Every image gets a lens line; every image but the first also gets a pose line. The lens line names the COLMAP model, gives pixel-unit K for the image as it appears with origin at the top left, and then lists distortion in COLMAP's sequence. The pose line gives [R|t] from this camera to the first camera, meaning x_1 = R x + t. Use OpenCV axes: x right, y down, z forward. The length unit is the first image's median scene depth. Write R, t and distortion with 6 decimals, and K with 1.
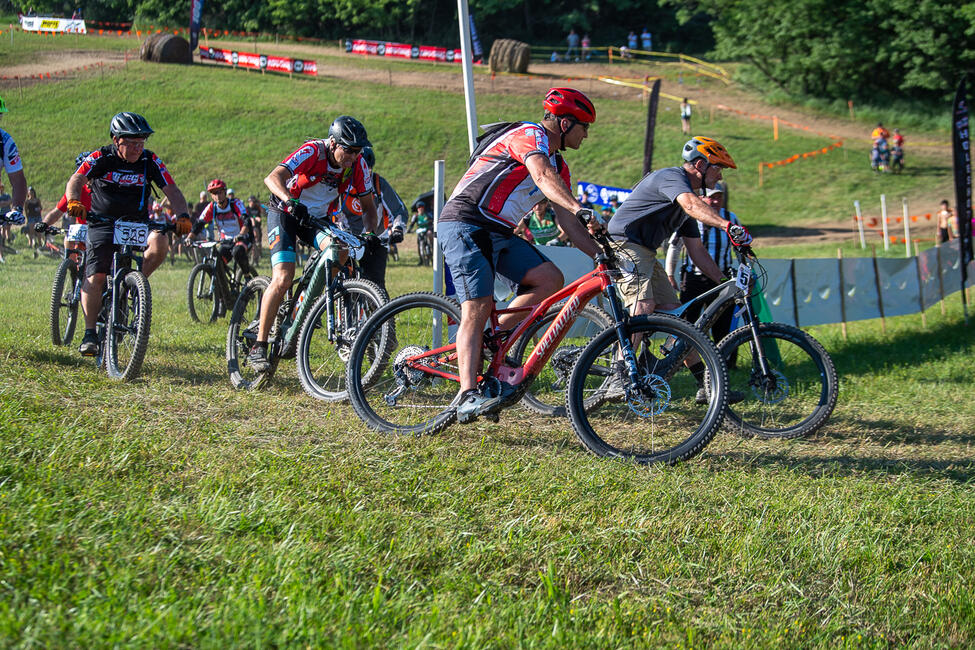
lens RADIAL K [[3642.3, 0, 381.4], [0, 3642.3, 323.6], [0, 0, 1]] dist [0.062280, -1.554730]
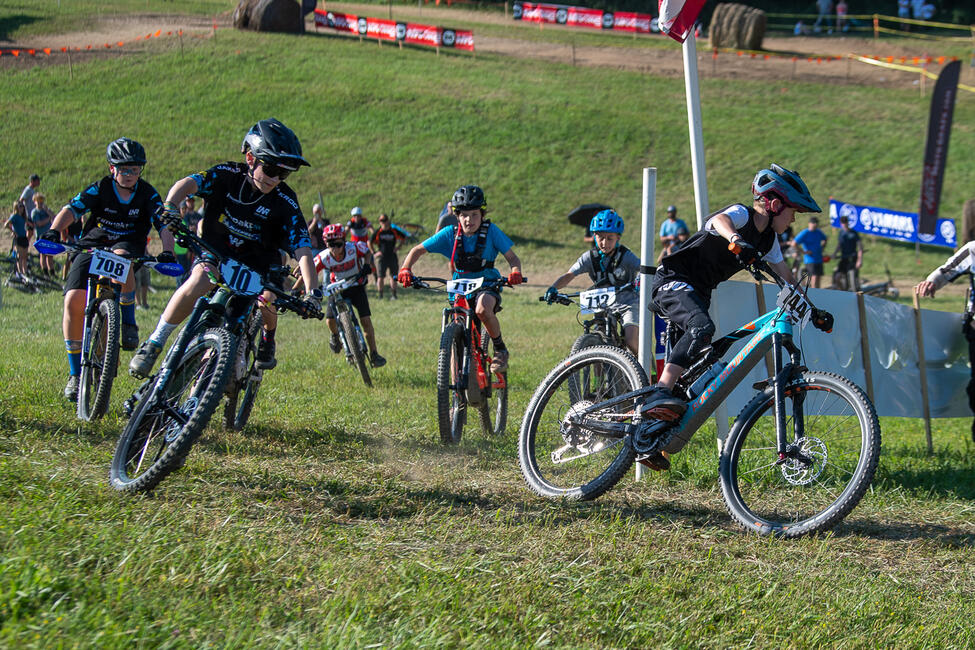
lens RADIAL K [[3426.7, 0, 541.3], [0, 3426.7, 326.8], [0, 0, 1]] dist [0.118043, -2.597321]
pose [[0.998679, 0.009507, -0.050499, 0.031266], [-0.011053, 0.999476, -0.030426, 0.008277], [0.050183, 0.030944, 0.998261, 0.312644]]
